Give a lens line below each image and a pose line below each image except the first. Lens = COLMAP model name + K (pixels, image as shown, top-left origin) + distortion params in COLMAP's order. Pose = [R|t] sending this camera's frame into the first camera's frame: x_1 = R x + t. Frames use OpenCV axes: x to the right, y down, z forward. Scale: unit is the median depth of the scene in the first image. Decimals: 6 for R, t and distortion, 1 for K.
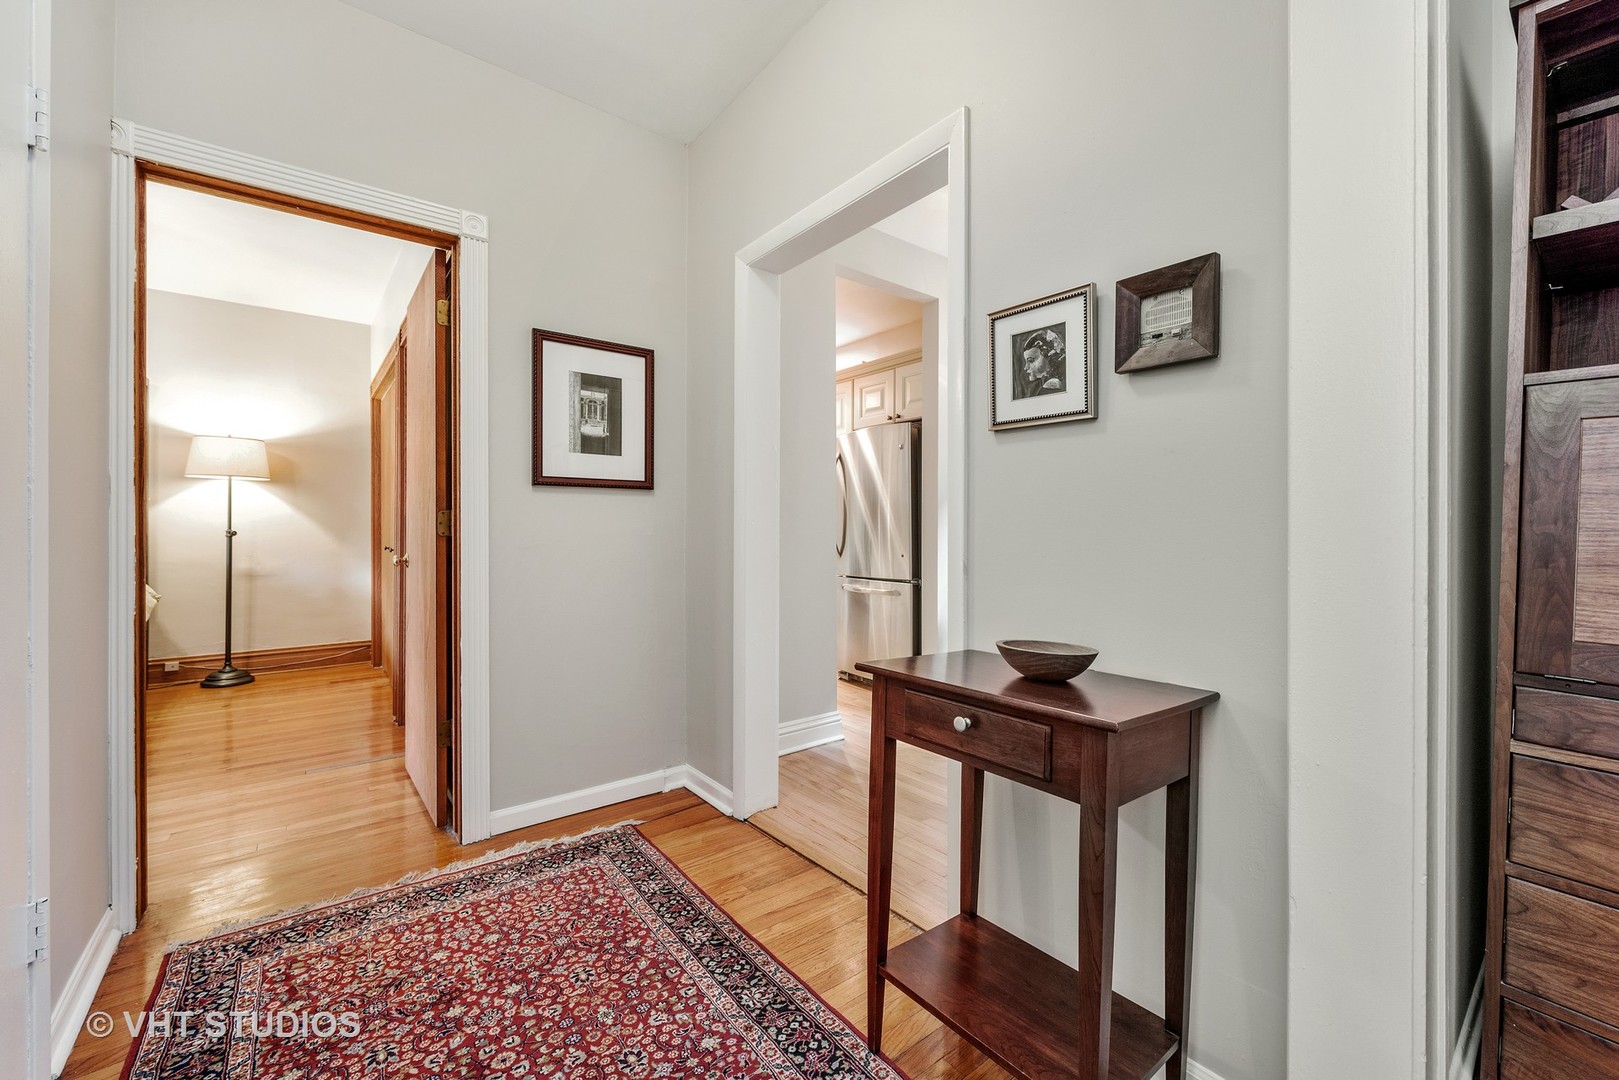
lens RADIAL K [[639.0, 0, 822.0], [0, 639.0, 531.9], [0, 0, 1]] dist [-0.004227, -0.000227]
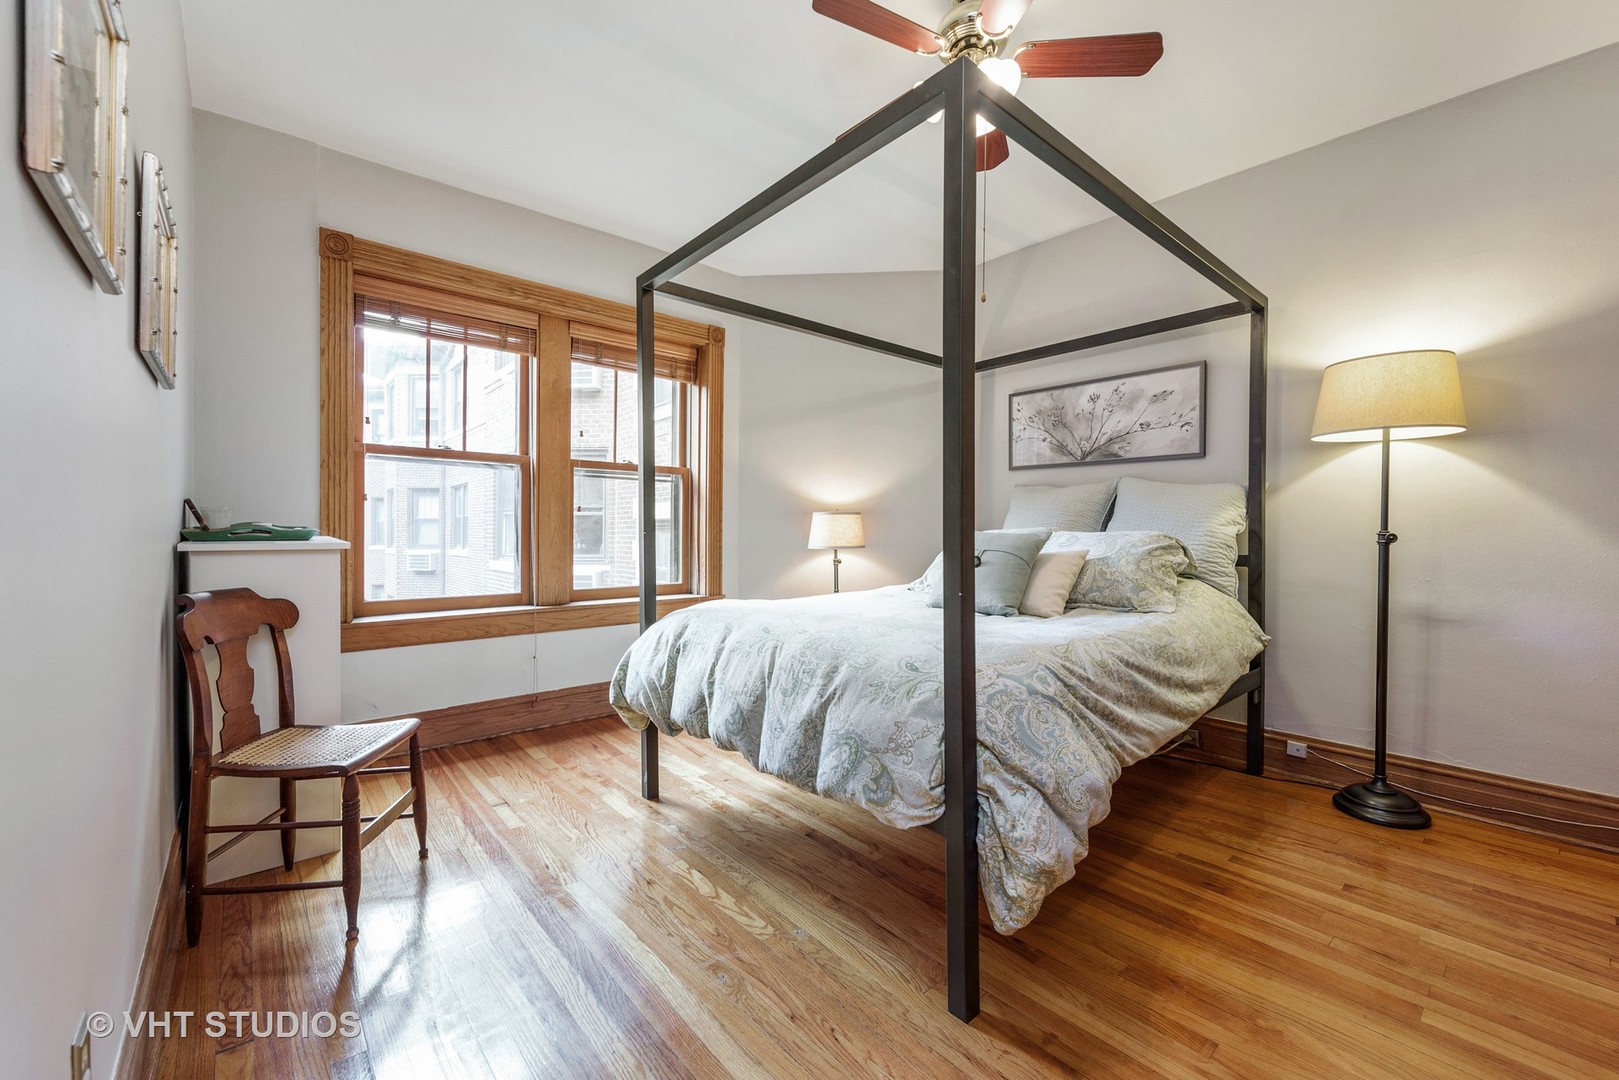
lens RADIAL K [[639.0, 0, 821.7], [0, 639.0, 531.9], [0, 0, 1]] dist [-0.004227, -0.000227]
pose [[0.052604, 0.001672, -0.998614, -0.418274], [-0.008101, 0.999966, 0.001248, 0.000152], [0.998583, 0.008024, 0.052616, 0.495153]]
